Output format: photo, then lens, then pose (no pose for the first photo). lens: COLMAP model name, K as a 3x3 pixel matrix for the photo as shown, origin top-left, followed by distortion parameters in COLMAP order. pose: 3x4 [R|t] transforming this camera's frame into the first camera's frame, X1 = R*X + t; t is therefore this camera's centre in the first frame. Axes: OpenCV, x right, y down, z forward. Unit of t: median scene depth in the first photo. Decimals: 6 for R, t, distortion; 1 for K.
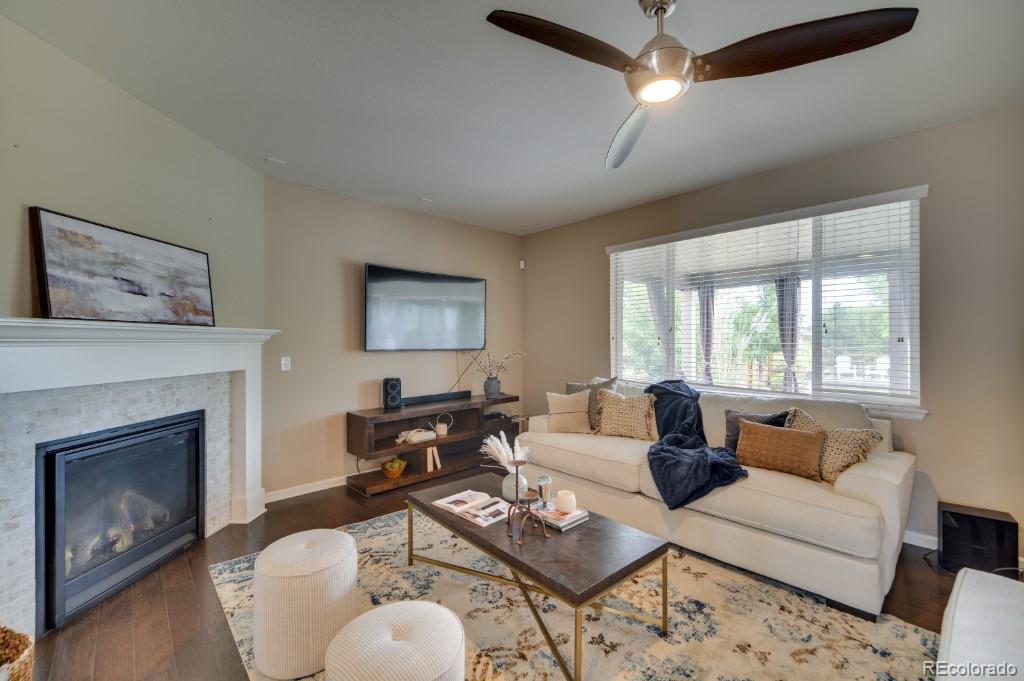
lens RADIAL K [[428.4, 0, 517.7], [0, 428.4, 338.7], [0, 0, 1]] dist [0.014511, -0.006693]
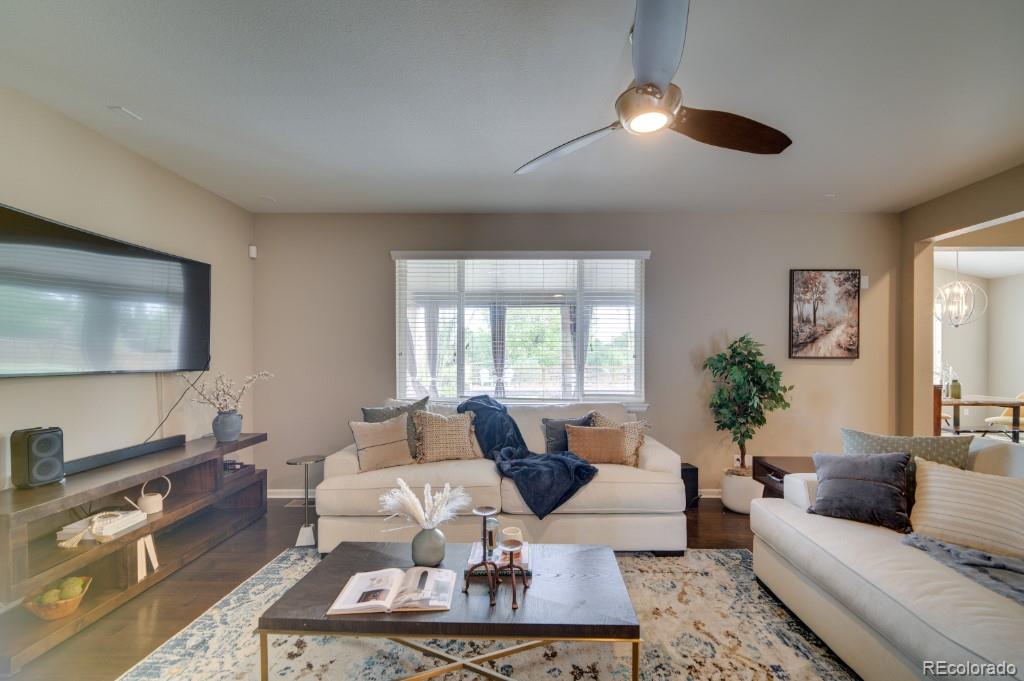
lens RADIAL K [[428.4, 0, 523.0], [0, 428.4, 357.6], [0, 0, 1]] dist [0.014511, -0.006693]
pose [[0.679227, -0.000639, 0.733928, -0.347227], [-0.002570, 0.999991, 0.003250, 0.002870], [-0.733924, -0.004094, 0.679219, 0.264856]]
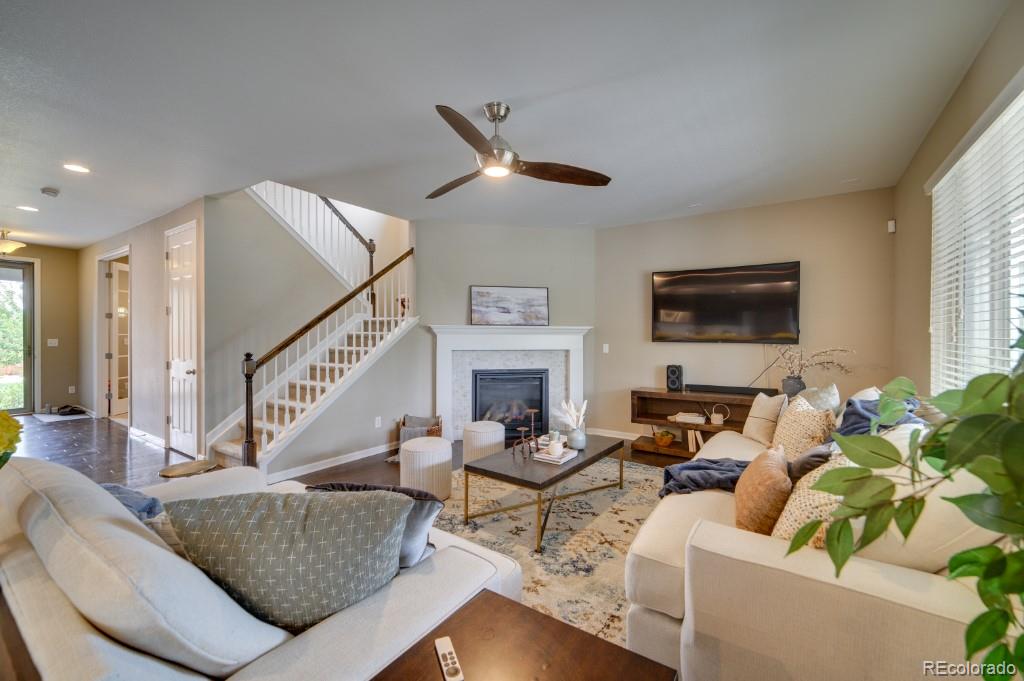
lens RADIAL K [[428.2, 0, 502.2], [0, 428.2, 339.3], [0, 0, 1]] dist [0.003182, 0.000233]
pose [[0.187869, 0.009487, -0.982148, 0.963259], [-0.000210, 0.999954, 0.009619, 0.011655], [0.982194, -0.001600, 0.187863, 0.385209]]
